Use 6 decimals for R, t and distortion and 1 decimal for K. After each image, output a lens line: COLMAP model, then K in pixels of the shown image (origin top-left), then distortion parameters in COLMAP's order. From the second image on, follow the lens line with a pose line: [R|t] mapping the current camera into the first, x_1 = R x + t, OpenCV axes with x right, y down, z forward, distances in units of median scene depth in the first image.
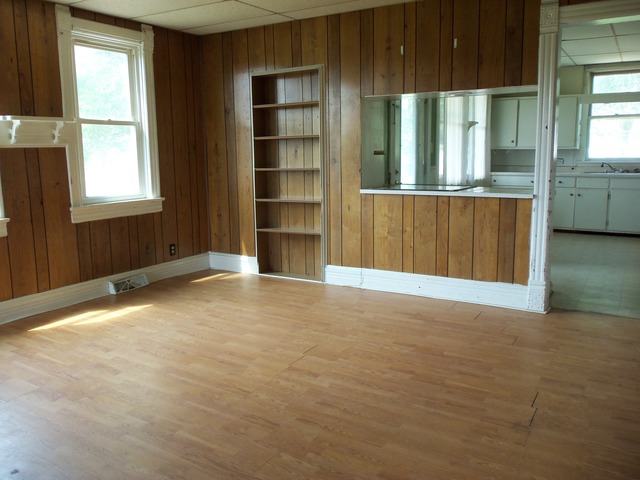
lens RADIAL K [[549.6, 0, 320.0], [0, 549.6, 240.0], [0, 0, 1]] dist [-0.016359, -0.005790]
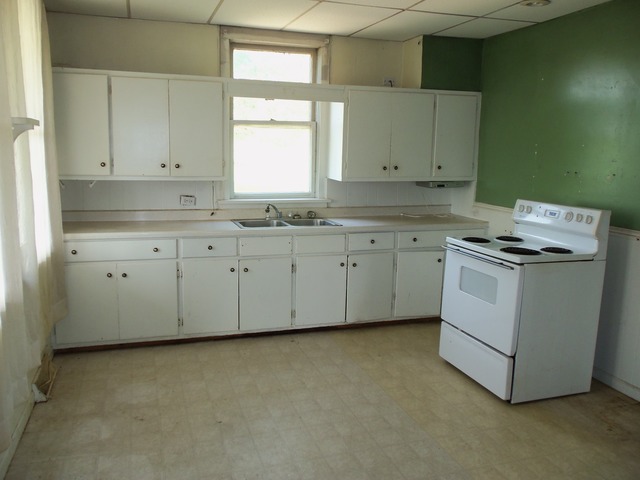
lens RADIAL K [[549.6, 0, 320.0], [0, 549.6, 240.0], [0, 0, 1]] dist [-0.016359, -0.005790]
pose [[0.651227, -0.100587, 0.752187, 0.116869], [0.086030, 0.994573, 0.058517, -0.129942], [-0.753991, 0.026603, 0.656346, 0.569081]]
